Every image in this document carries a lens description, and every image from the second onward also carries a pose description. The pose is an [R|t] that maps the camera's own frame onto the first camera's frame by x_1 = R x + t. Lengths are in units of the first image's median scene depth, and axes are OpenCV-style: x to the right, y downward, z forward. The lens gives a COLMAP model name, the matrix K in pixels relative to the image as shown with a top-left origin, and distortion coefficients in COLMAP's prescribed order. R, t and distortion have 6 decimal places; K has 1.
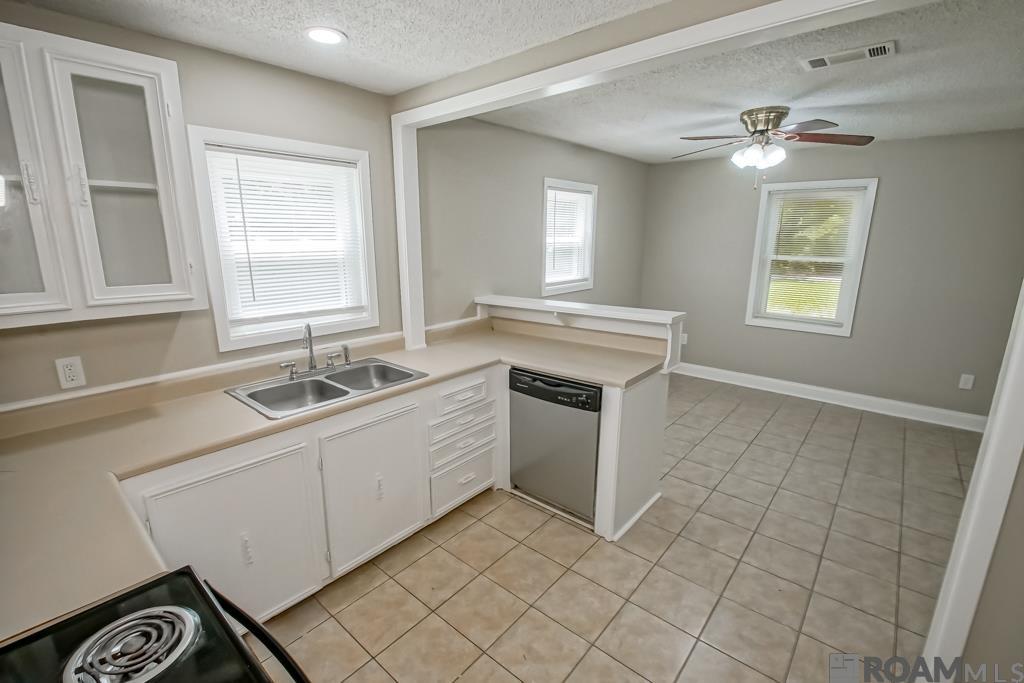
lens RADIAL K [[466.5, 0, 504.3], [0, 466.5, 334.2], [0, 0, 1]] dist [-0.004899, -0.001326]
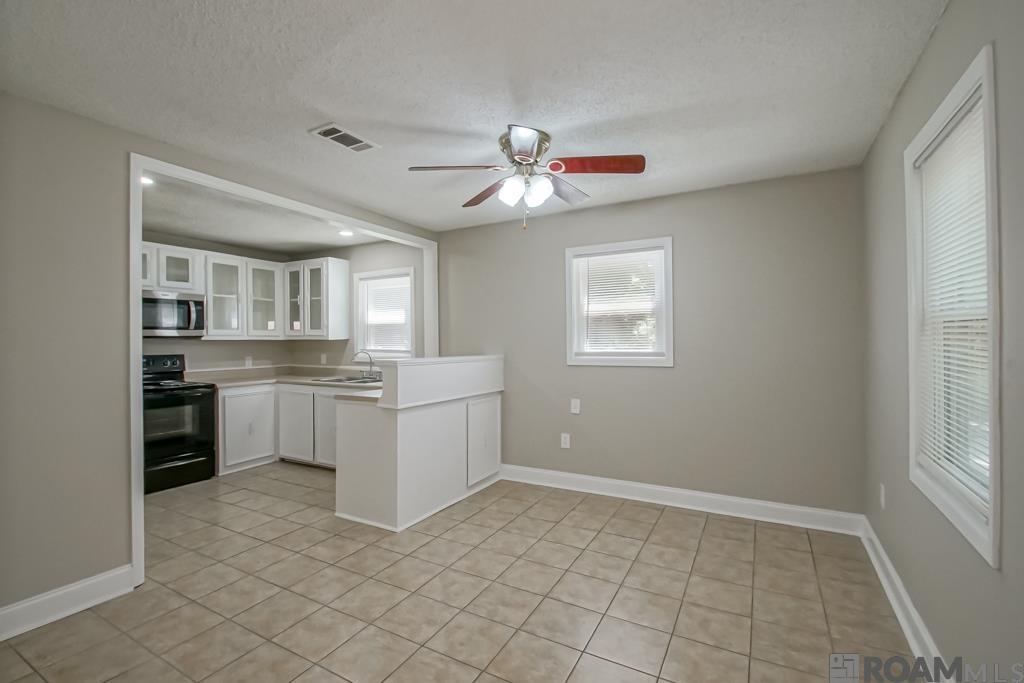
lens RADIAL K [[466.5, 0, 474.4], [0, 466.5, 340.5], [0, 0, 1]] dist [-0.004899, -0.001326]
pose [[0.163677, 0.000335, -0.986514, 1.601454], [-0.197737, 0.979717, -0.032475, -0.098492], [0.966494, 0.200385, 0.160423, 1.024601]]
